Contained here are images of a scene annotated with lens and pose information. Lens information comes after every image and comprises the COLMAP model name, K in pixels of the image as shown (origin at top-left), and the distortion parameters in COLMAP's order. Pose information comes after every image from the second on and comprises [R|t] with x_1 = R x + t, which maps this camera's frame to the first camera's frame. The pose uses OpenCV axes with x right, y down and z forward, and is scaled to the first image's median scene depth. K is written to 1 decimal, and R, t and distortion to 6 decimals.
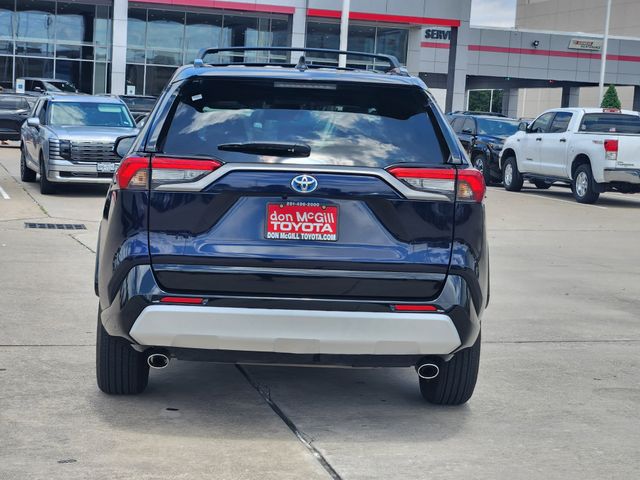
lens RADIAL K [[1280.3, 0, 320.0], [0, 1280.3, 240.0], [0, 0, 1]] dist [0.027762, 0.339060]
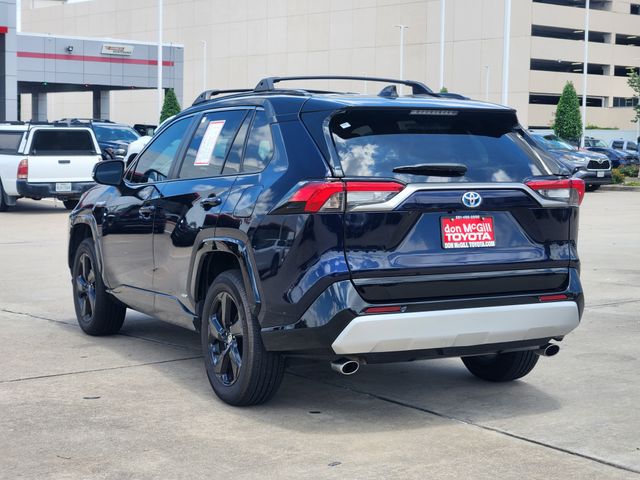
lens RADIAL K [[1245.6, 0, 319.3], [0, 1245.6, 240.4], [0, 0, 1]] dist [0.060704, 0.116661]
pose [[0.918991, -0.069594, 0.388087, -0.570875], [0.068710, 0.997506, 0.016173, -0.034131], [-0.388244, 0.011803, 0.921481, 0.020061]]
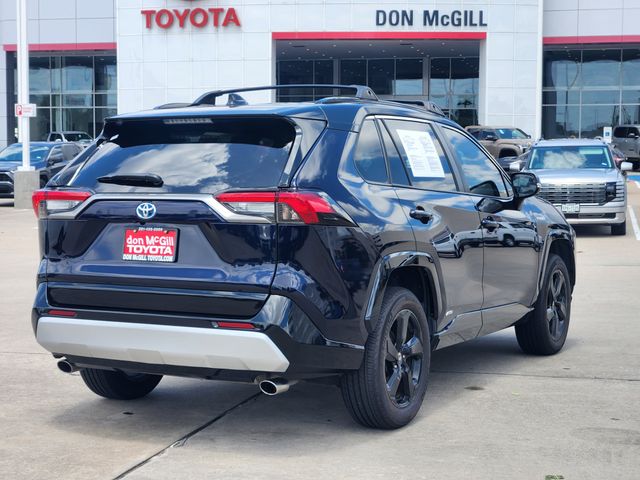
lens RADIAL K [[1245.6, 0, 319.3], [0, 1245.6, 240.4], [0, 0, 1]] dist [0.060704, 0.116661]
pose [[0.820176, -0.014505, -0.571927, 0.719347], [-0.007270, 0.999334, -0.035770, 0.019280], [0.572064, 0.033495, 0.819524, 0.201842]]
